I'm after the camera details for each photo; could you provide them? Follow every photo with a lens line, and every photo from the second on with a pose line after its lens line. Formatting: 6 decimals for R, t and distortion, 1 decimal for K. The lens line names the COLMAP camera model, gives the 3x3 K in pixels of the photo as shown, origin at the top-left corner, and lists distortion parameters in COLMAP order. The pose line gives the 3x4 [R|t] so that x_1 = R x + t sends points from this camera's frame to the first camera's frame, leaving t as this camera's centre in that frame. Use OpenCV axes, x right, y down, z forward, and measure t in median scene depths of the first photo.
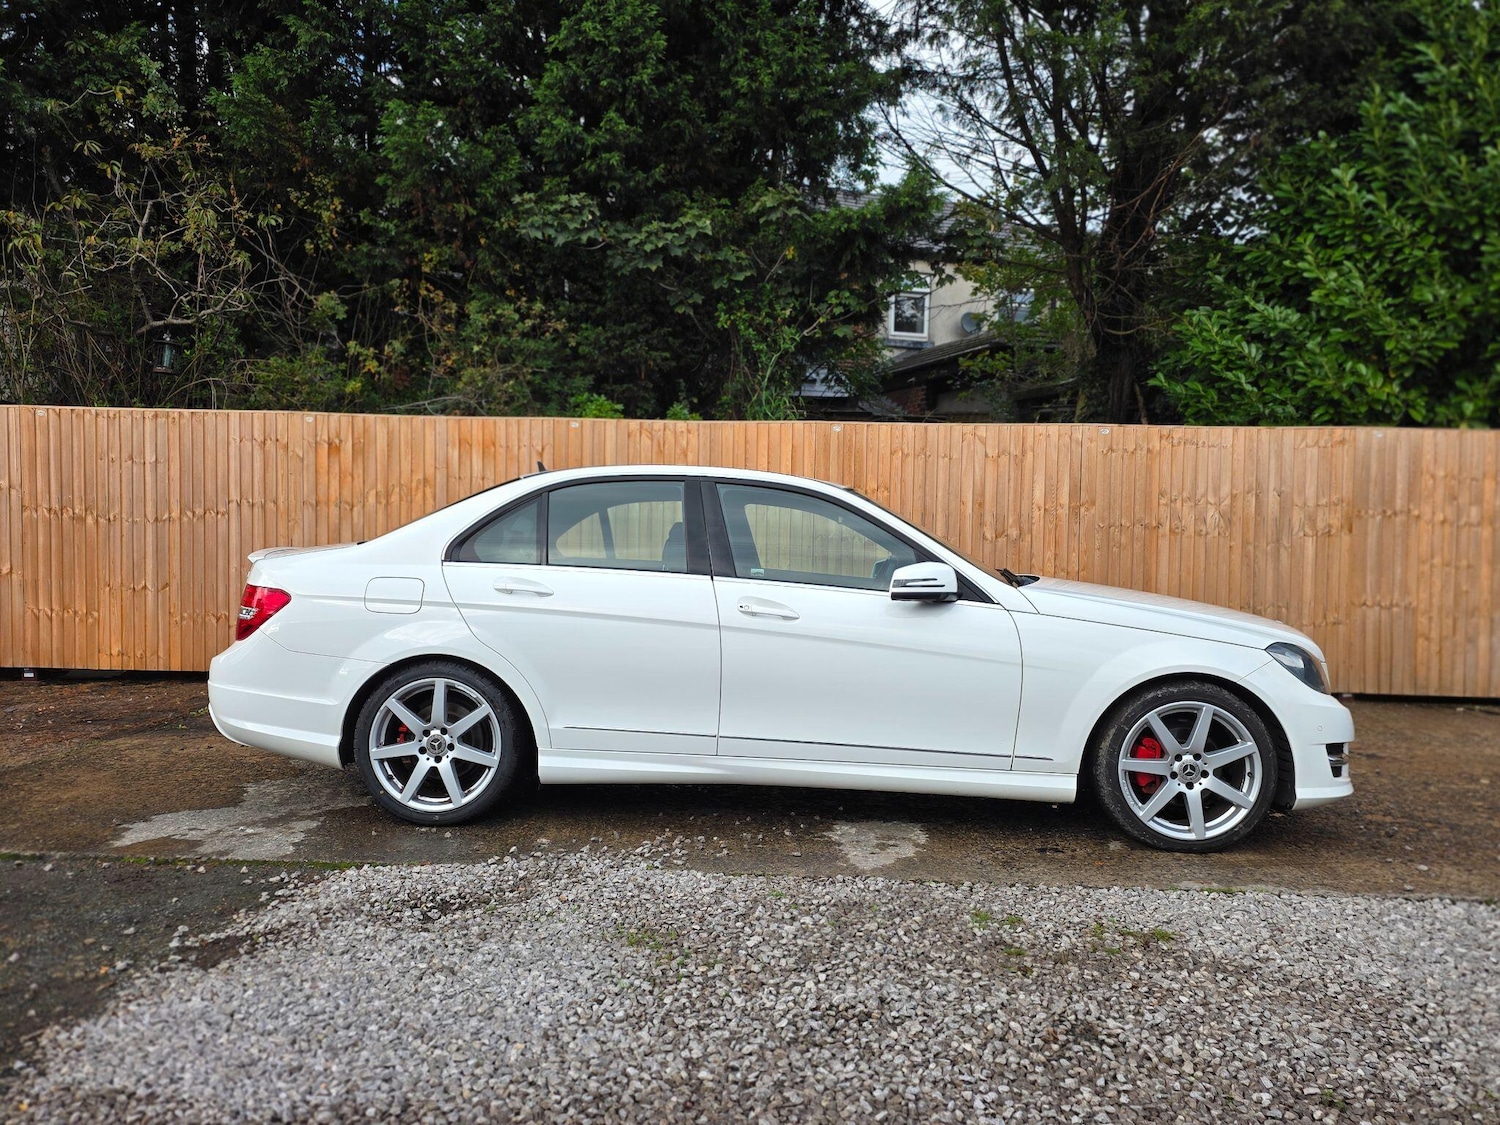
lens RADIAL K [[1207.7, 0, 756.5], [0, 1207.7, 555.6], [0, 0, 1]] dist [0.070559, -0.079161]
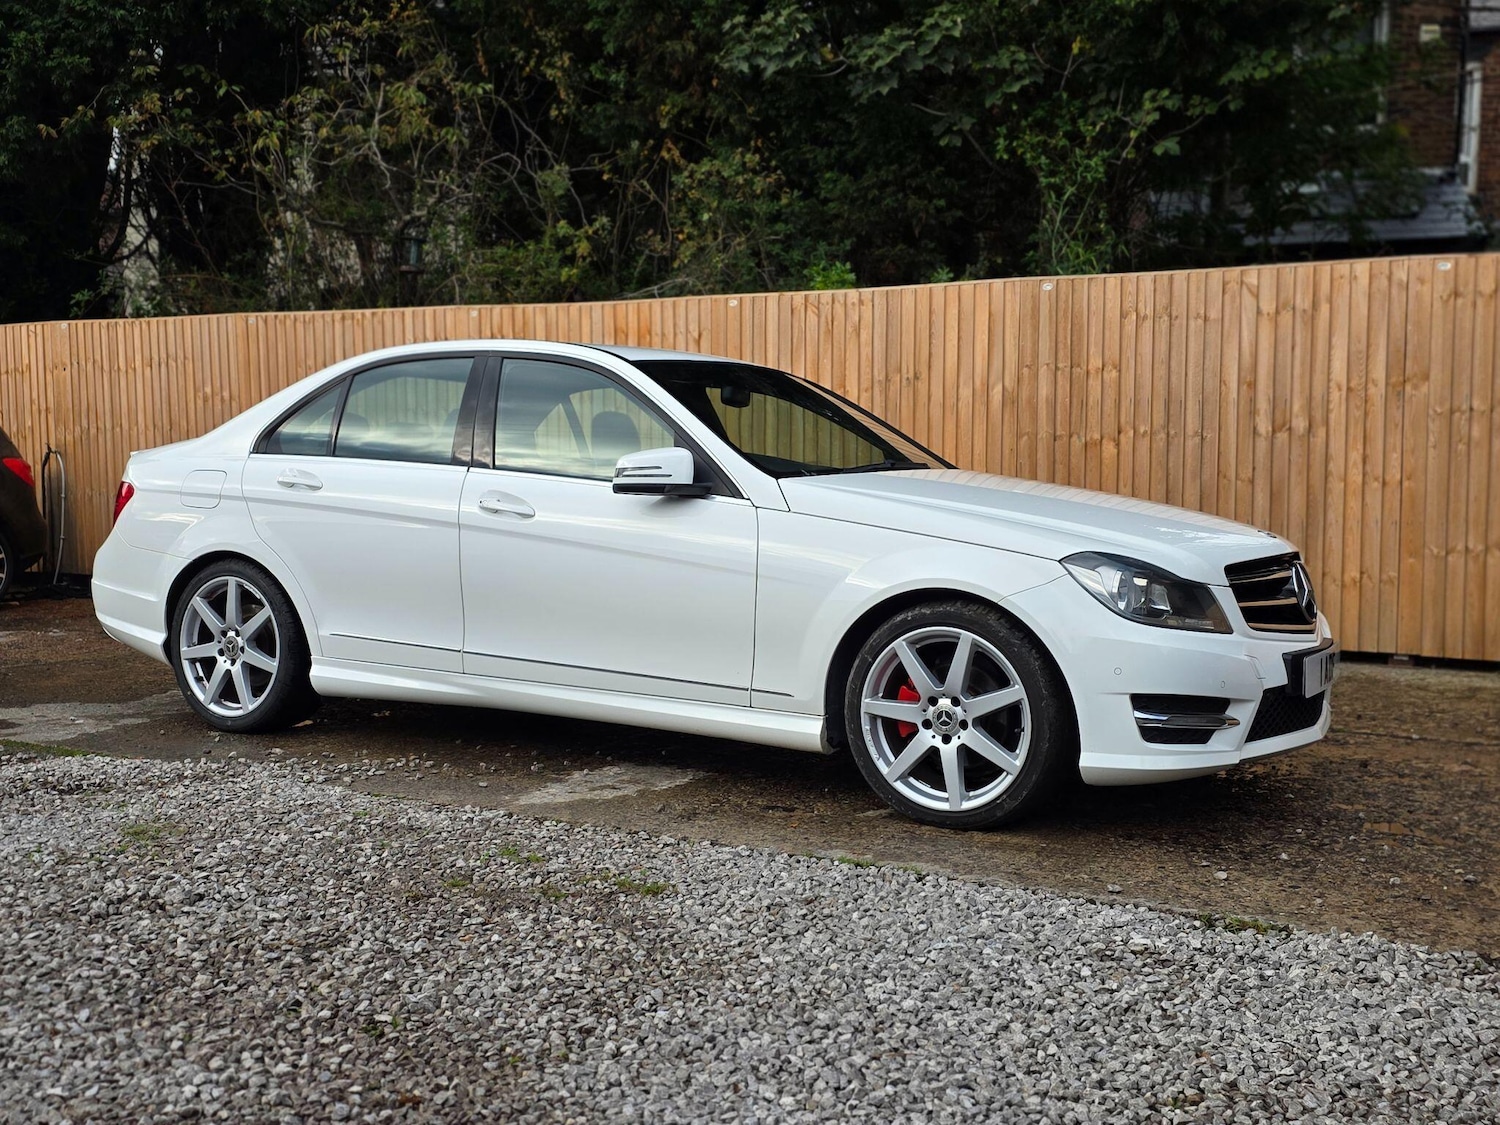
lens RADIAL K [[1628.5, 0, 741.1], [0, 1628.5, 573.7], [0, 0, 1]] dist [0.058623, 0.000000]
pose [[0.883420, 0.022116, -0.468061, 0.366986], [0.000739, 0.998819, 0.048588, 0.019906], [0.468582, -0.043270, 0.882360, 0.032508]]
